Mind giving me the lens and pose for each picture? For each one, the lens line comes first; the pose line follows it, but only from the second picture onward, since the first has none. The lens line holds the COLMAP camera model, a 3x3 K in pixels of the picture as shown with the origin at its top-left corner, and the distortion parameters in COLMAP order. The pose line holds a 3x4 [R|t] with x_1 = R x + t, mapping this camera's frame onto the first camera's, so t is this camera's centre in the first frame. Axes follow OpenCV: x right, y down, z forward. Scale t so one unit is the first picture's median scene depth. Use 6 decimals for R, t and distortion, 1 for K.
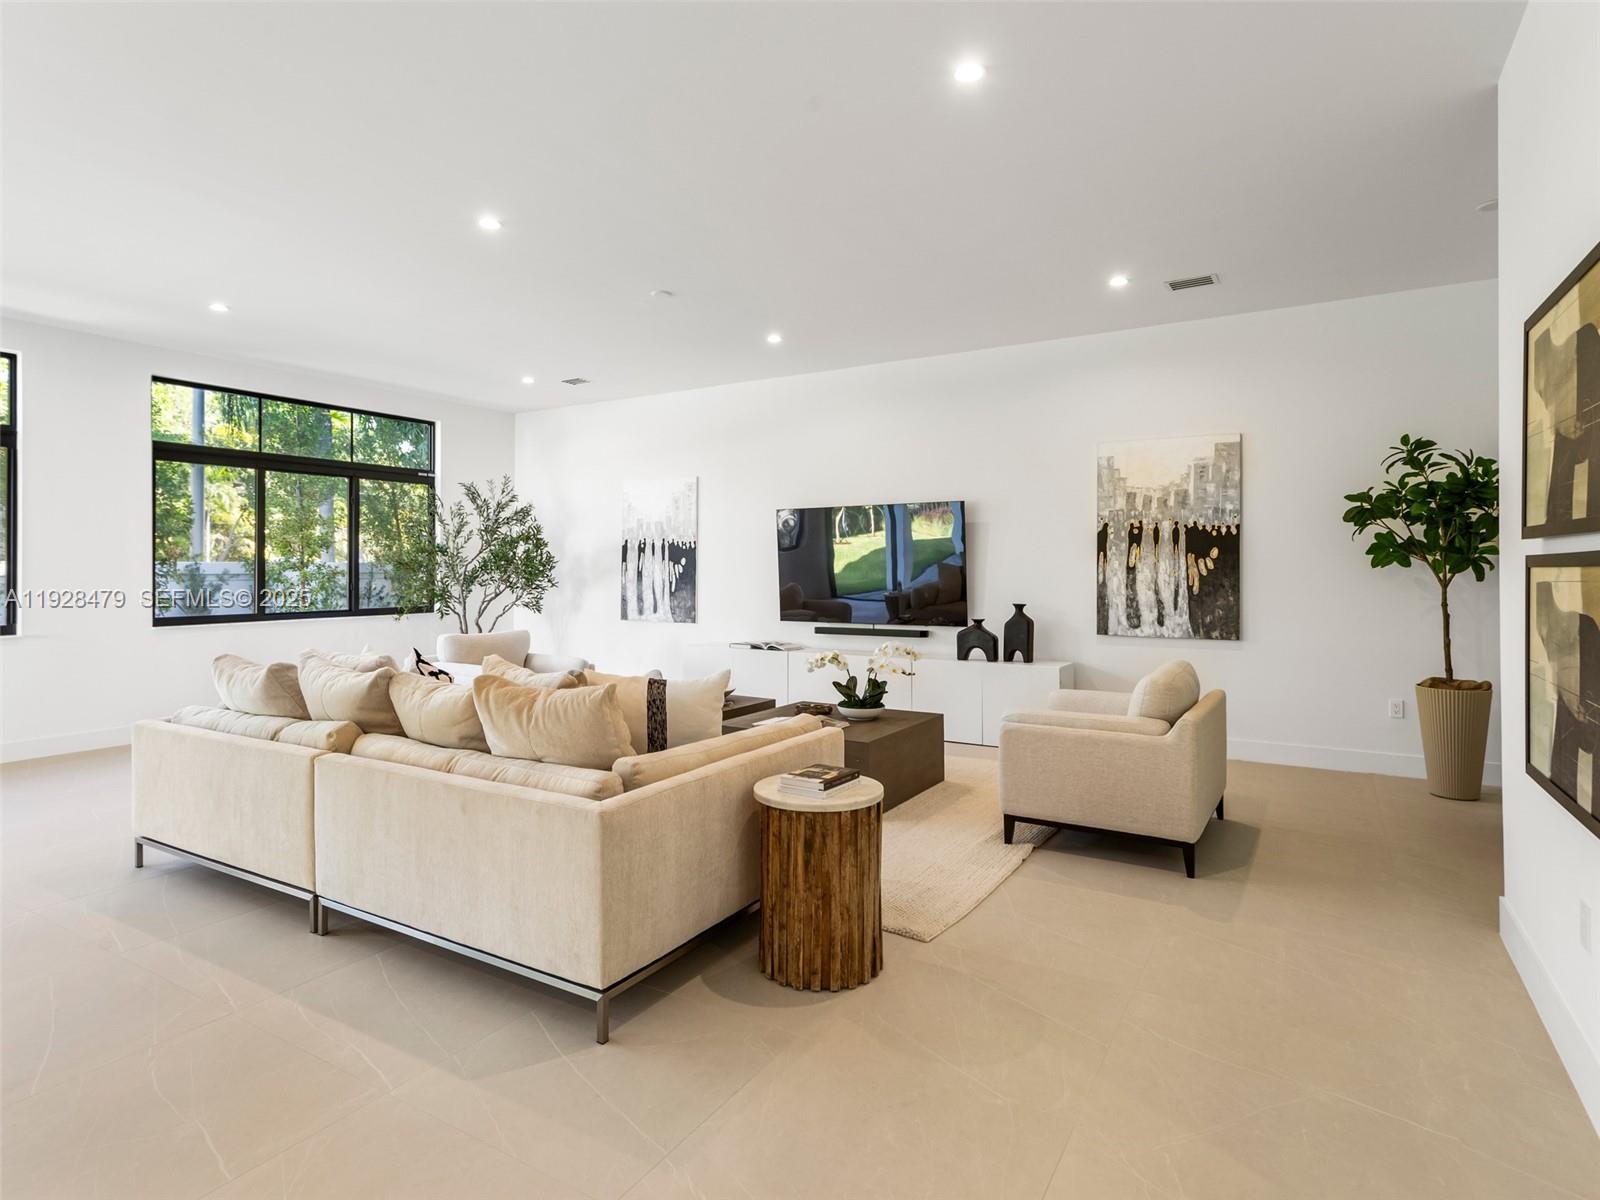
lens RADIAL K [[863.8, 0, 800.8], [0, 863.8, 612.0], [0, 0, 1]] dist [0.001025, 0.003821]
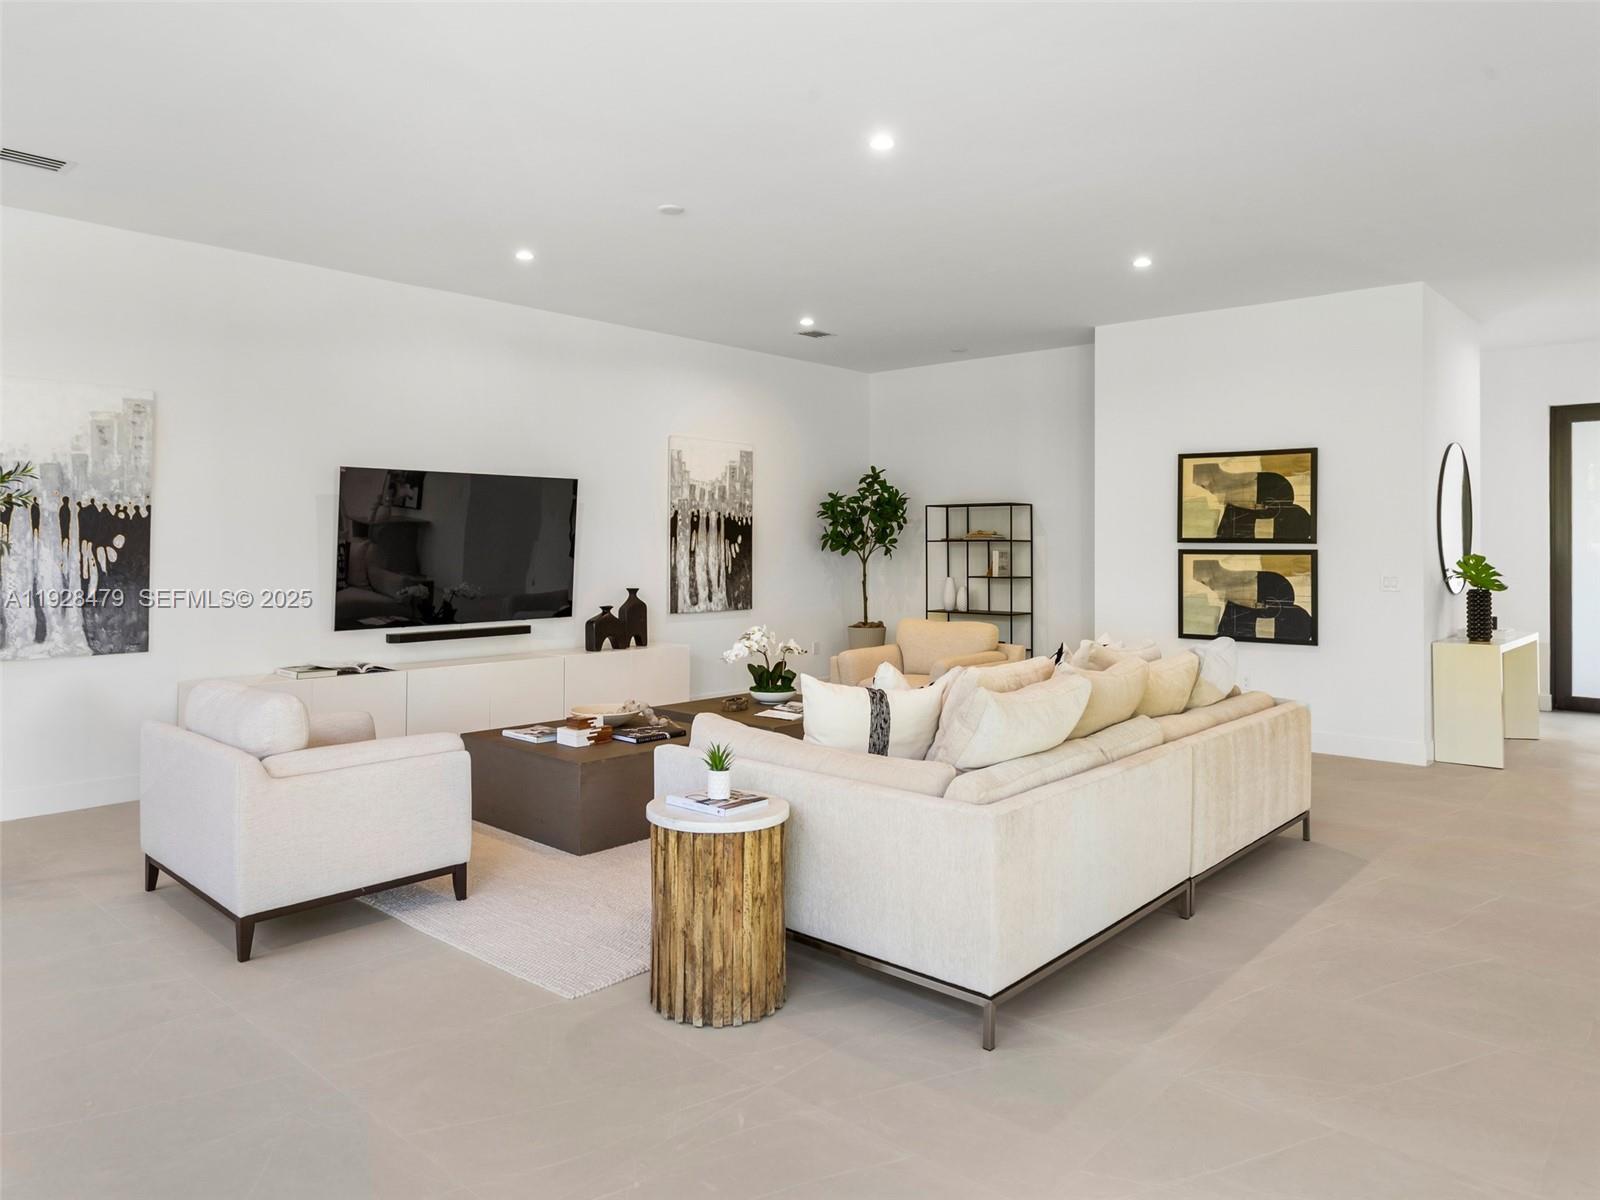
lens RADIAL K [[1024.8, 0, 798.3], [0, 1024.8, 583.2], [0, 0, 1]] dist [0.027104, -0.000393]
pose [[0.222986, -0.027059, 0.974446, -0.878606], [0.058714, 0.998173, 0.014282, -0.021128], [-0.973052, 0.054029, 0.224168, 0.568412]]
